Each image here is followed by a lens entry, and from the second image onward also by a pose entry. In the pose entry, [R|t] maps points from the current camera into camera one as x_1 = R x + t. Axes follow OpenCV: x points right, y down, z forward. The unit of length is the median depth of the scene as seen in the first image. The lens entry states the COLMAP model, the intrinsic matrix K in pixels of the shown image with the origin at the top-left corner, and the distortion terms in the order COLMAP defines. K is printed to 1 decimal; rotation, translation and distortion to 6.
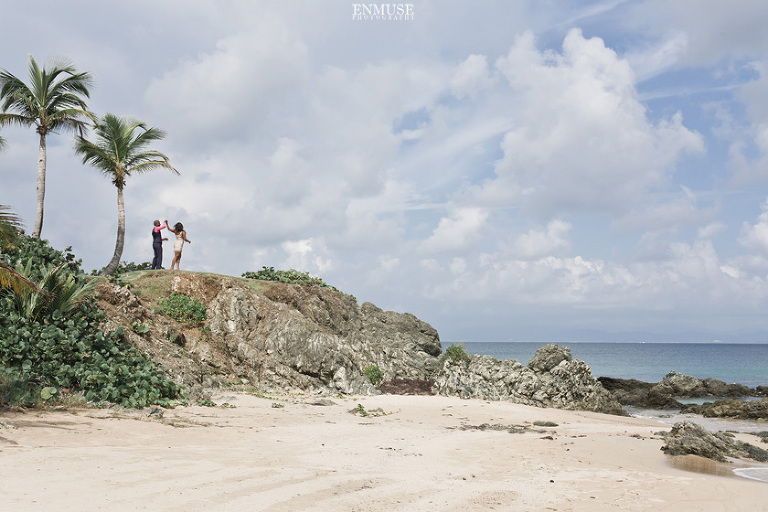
lens RADIAL K [[1053.0, 0, 381.7], [0, 1053.0, 251.9], [0, 0, 1]] dist [0.000646, 0.000000]
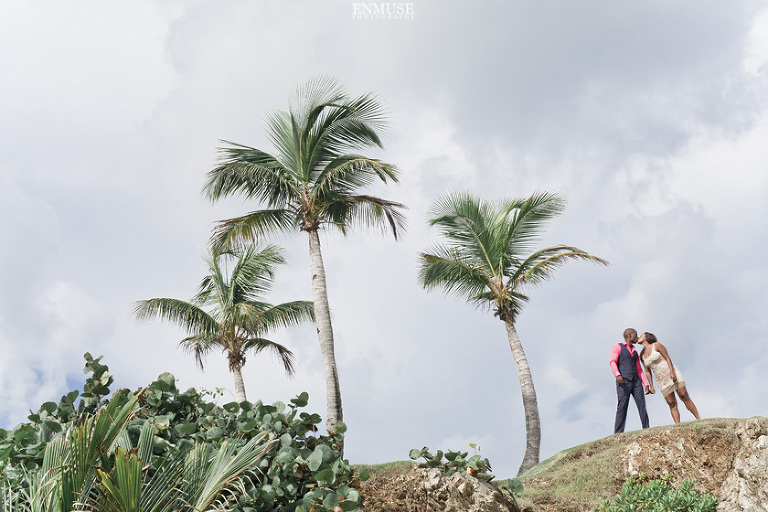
lens RADIAL K [[1053.0, 0, 378.2], [0, 1053.0, 251.7], [0, 0, 1]] dist [0.000646, 0.000000]
pose [[0.857684, -0.302072, -0.416090, -0.083354], [0.194238, 0.939619, -0.281760, 0.052493], [0.476078, 0.160841, 0.864569, 0.585593]]
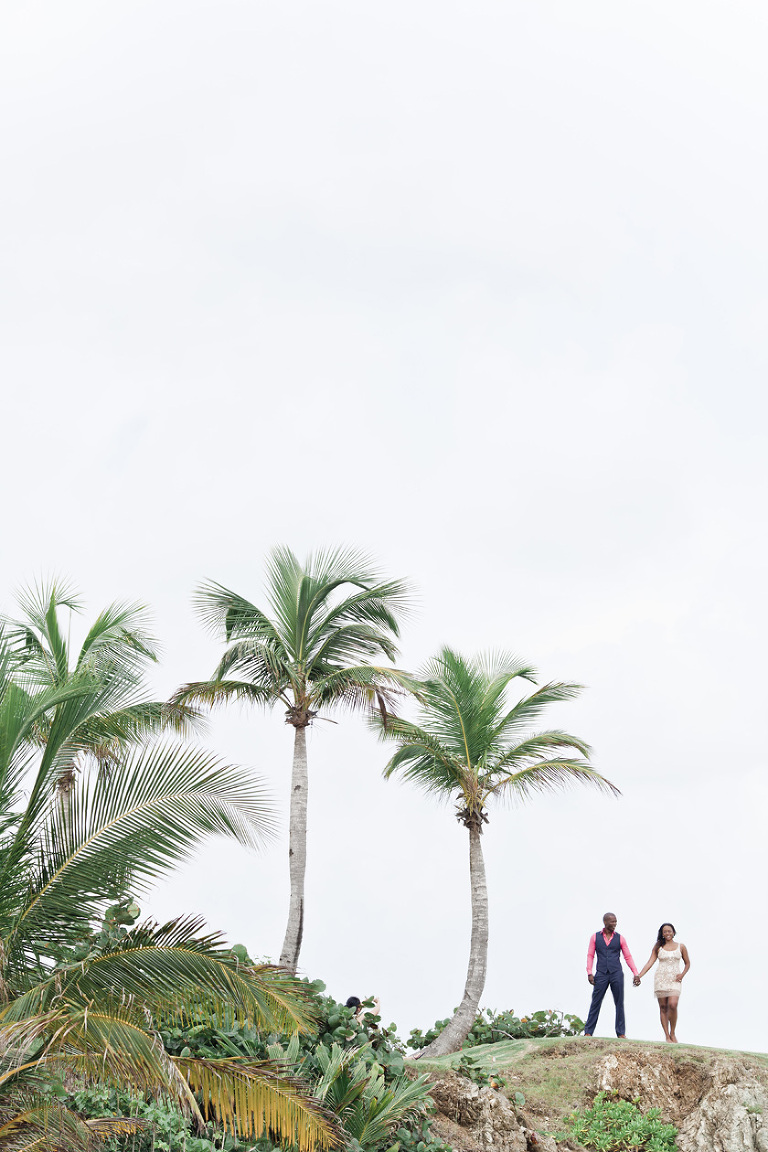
lens RADIAL K [[3869.0, 0, 388.3], [0, 3869.0, 574.2], [0, 0, 1]] dist [0.049696, 0.000000]
pose [[0.964372, -0.036038, -0.262082, 0.137433], [0.013853, 0.996198, -0.086012, -0.037495], [0.264186, 0.079317, 0.961205, -0.544224]]
